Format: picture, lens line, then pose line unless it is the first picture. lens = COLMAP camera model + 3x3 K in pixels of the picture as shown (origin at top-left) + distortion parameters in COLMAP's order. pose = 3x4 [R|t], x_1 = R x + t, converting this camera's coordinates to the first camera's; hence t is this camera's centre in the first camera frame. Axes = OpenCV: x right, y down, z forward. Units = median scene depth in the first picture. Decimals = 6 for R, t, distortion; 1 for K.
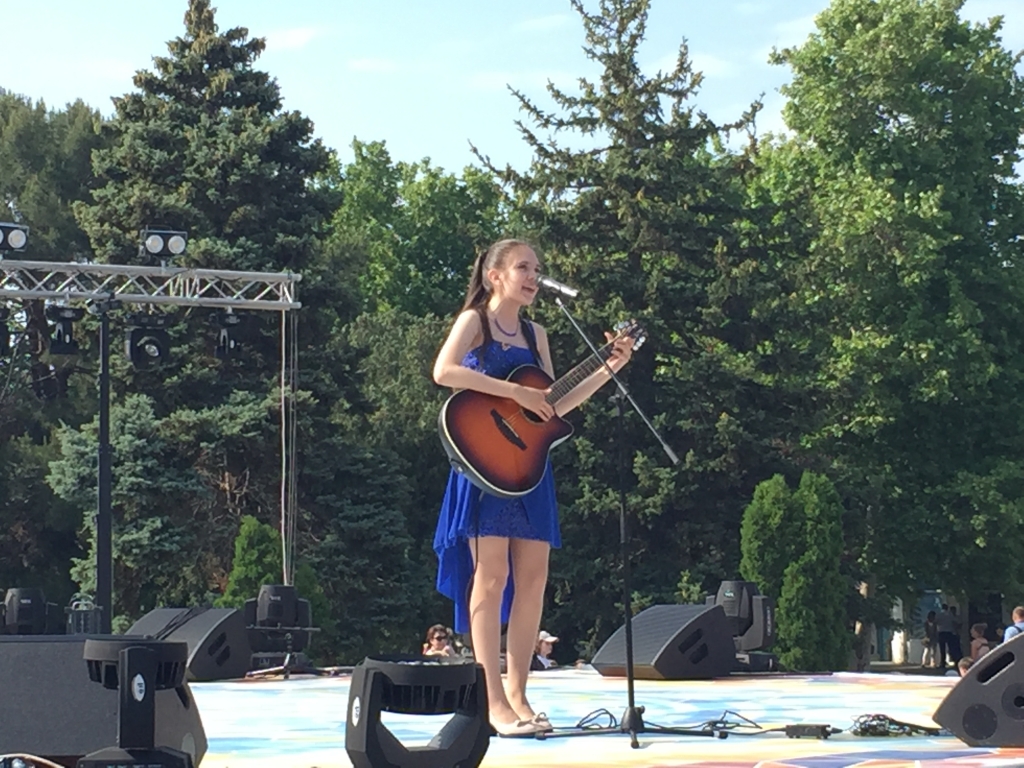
lens RADIAL K [[2889.2, 0, 512.0], [0, 2889.2, 384.0], [0, 0, 1]] dist [0.153877, -5.221274]
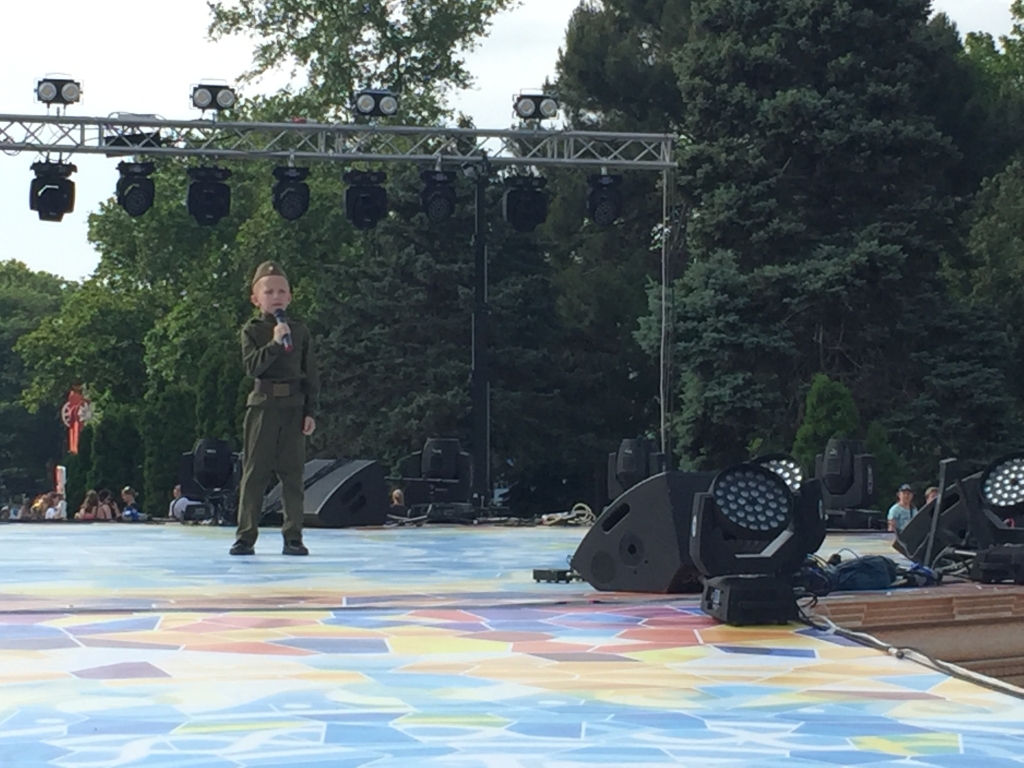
lens RADIAL K [[3038.8, 0, 512.0], [0, 3038.8, 384.0], [0, 0, 1]] dist [-0.020237, 0.164148]
pose [[0.959551, 0.006566, -0.281458, 0.089431], [0.007435, 0.998788, 0.048646, -0.001494], [0.281436, -0.048771, 0.958340, -0.019418]]
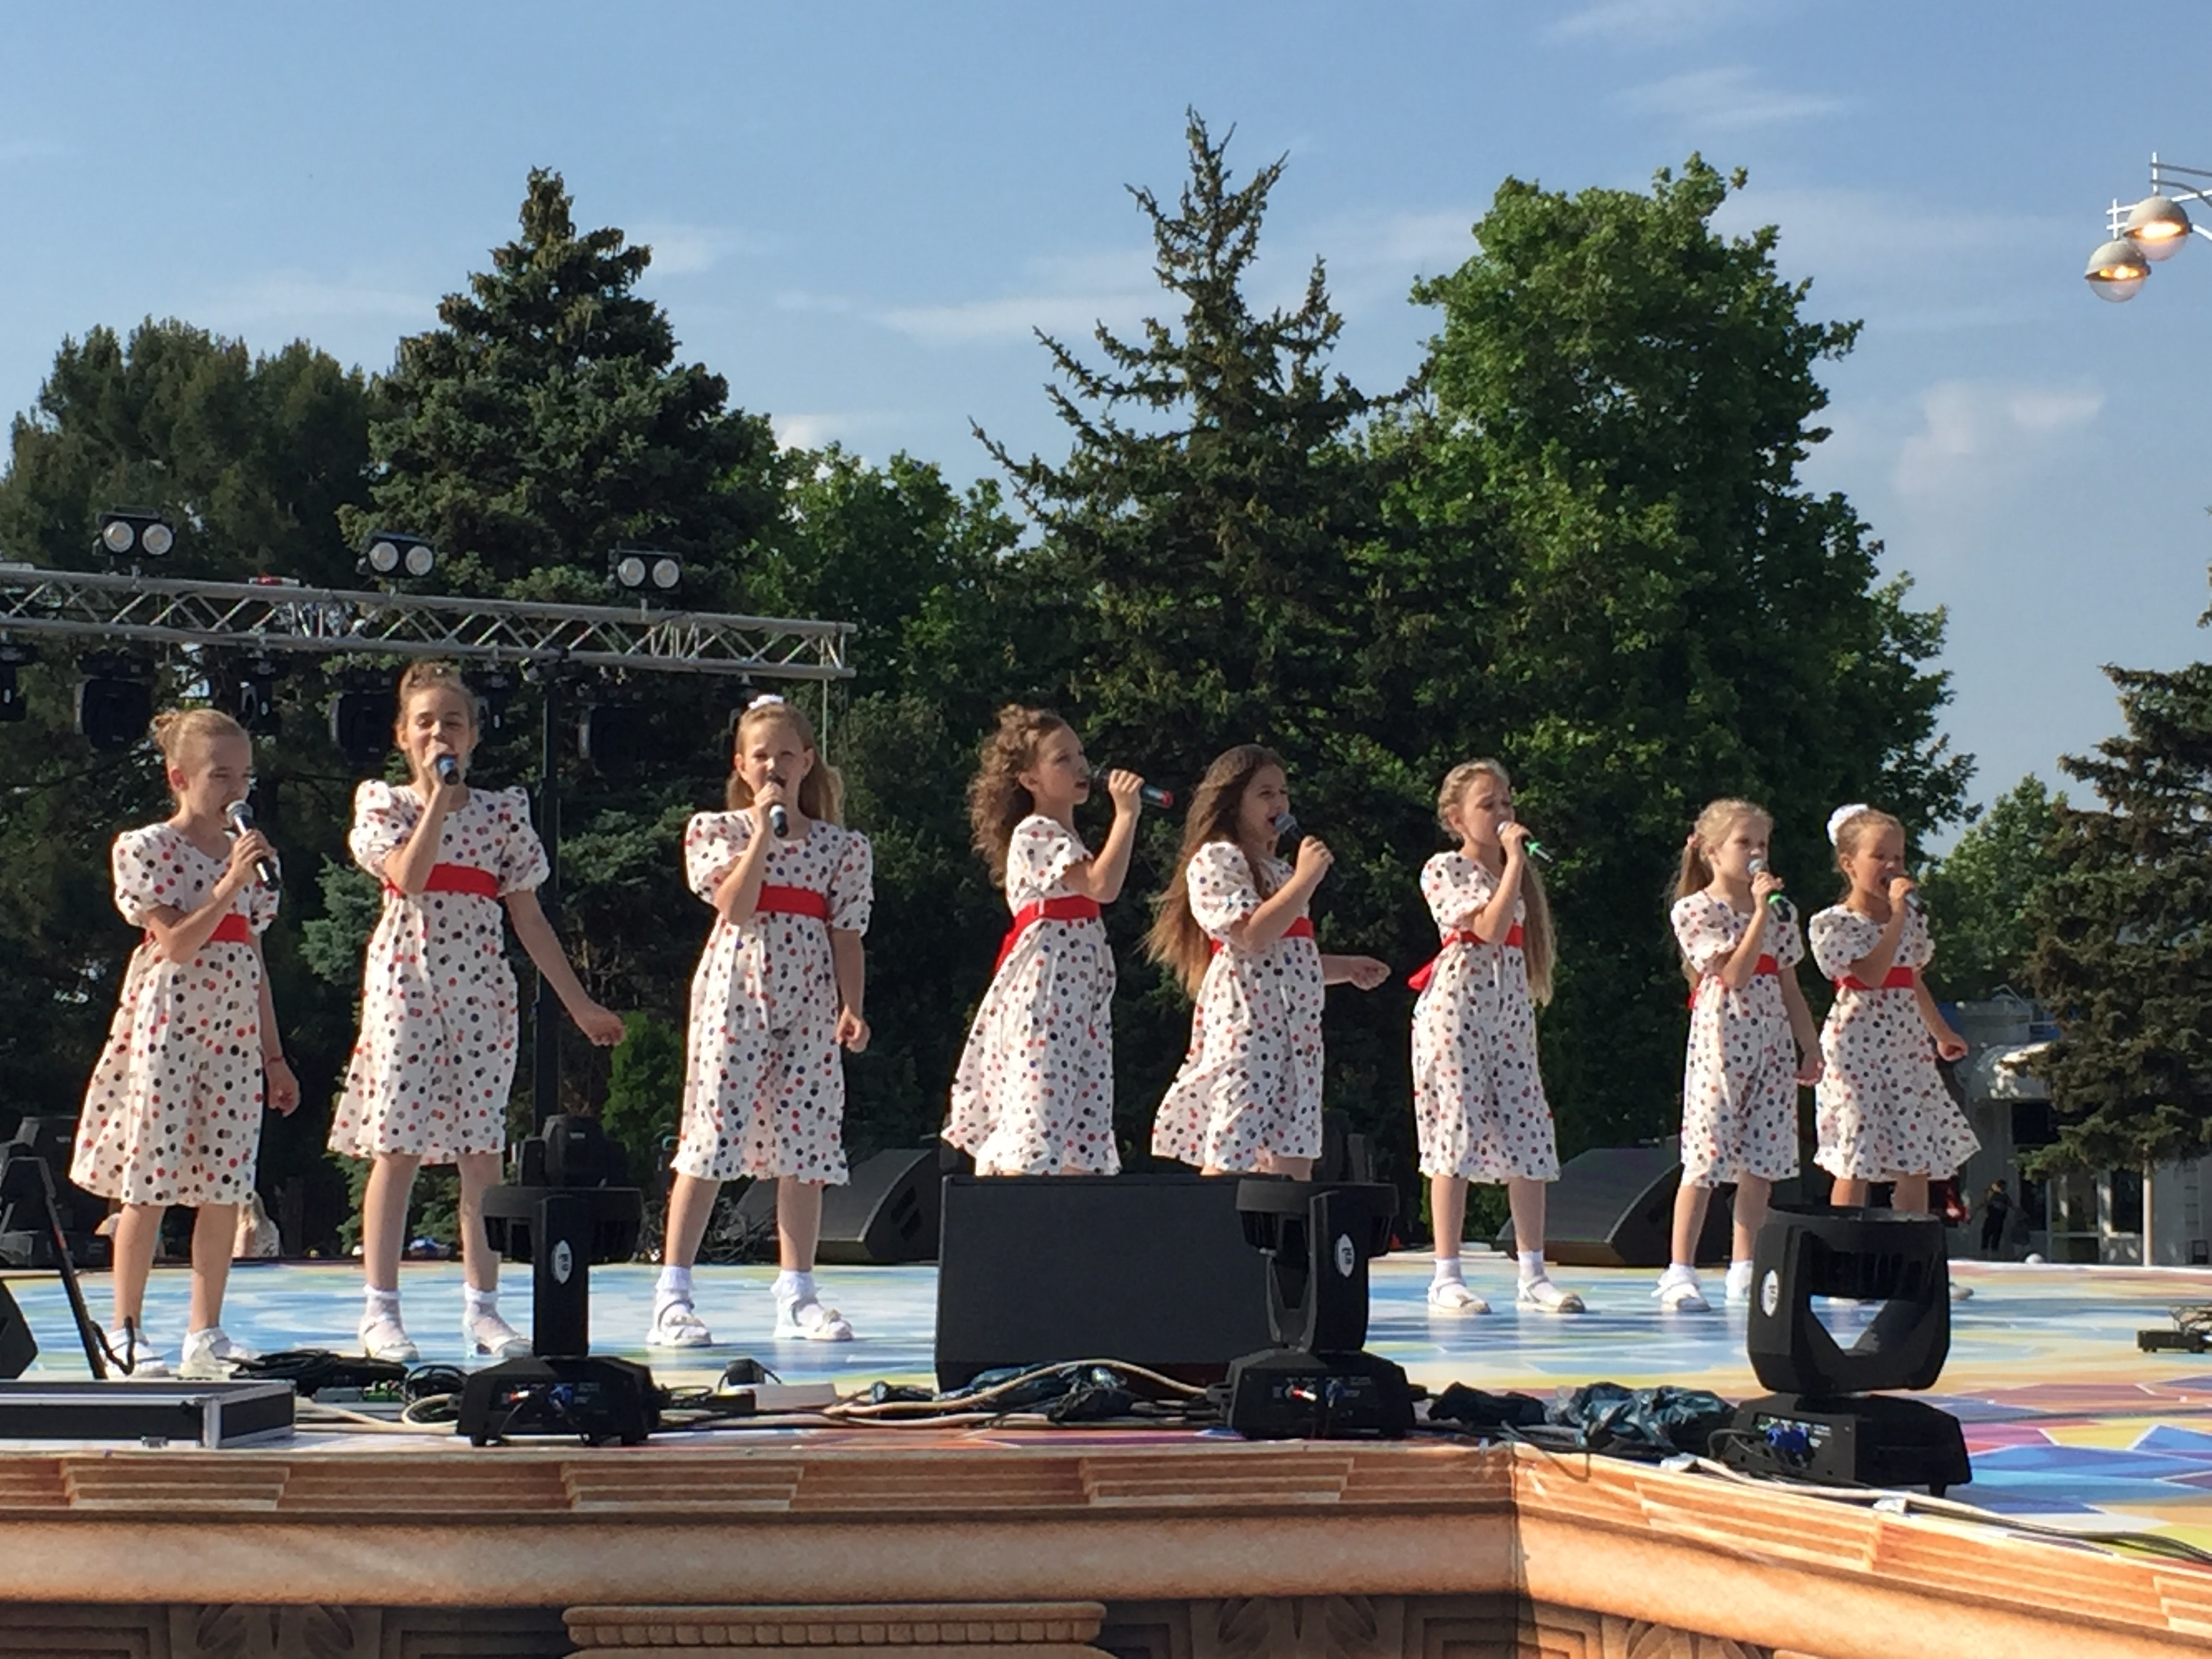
lens RADIAL K [[4628.6, 0, 1056.0], [0, 4628.6, 826.0], [0, 0, 1]] dist [0.030964, 0.237507]
pose [[0.999166, 0.010560, 0.039449, -0.036056], [-0.010700, 0.999937, 0.003362, 0.001155], [-0.039411, -0.003781, 0.999216, -0.003648]]
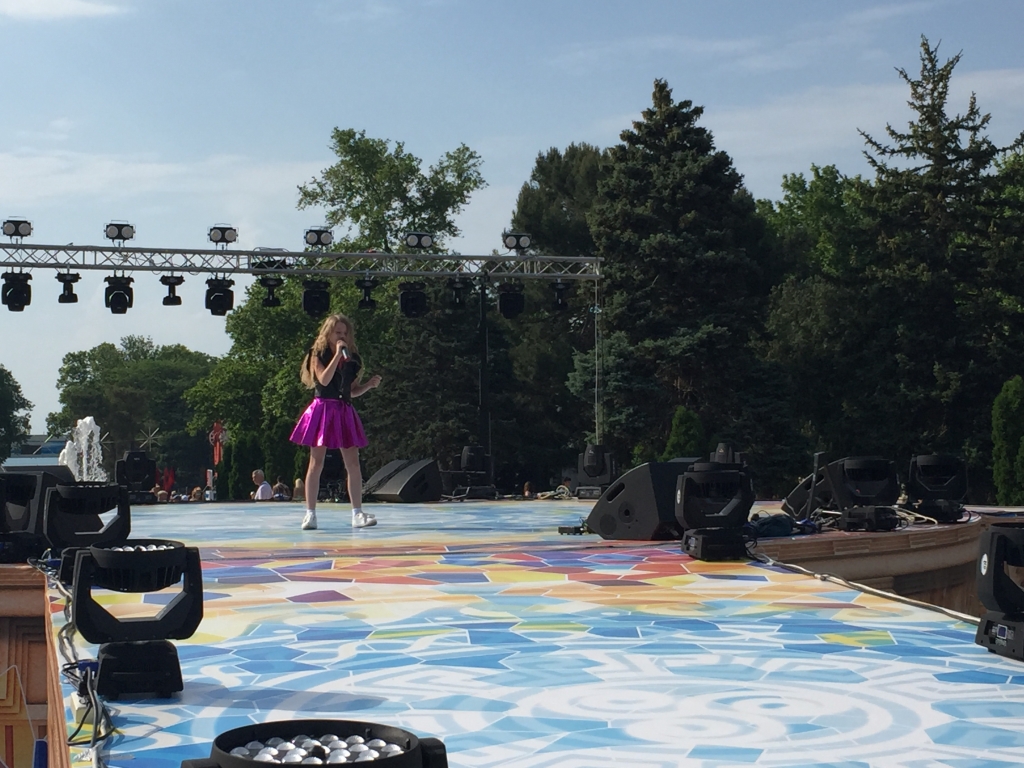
lens RADIAL K [[1829.2, 0, 512.0], [0, 1829.2, 384.0], [0, 0, 1]] dist [-0.002353, 0.214410]
pose [[0.964864, -0.010638, -0.262534, 0.077507], [0.019516, 0.999322, 0.031230, 0.000089], [0.262024, -0.035256, 0.964417, -0.008185]]
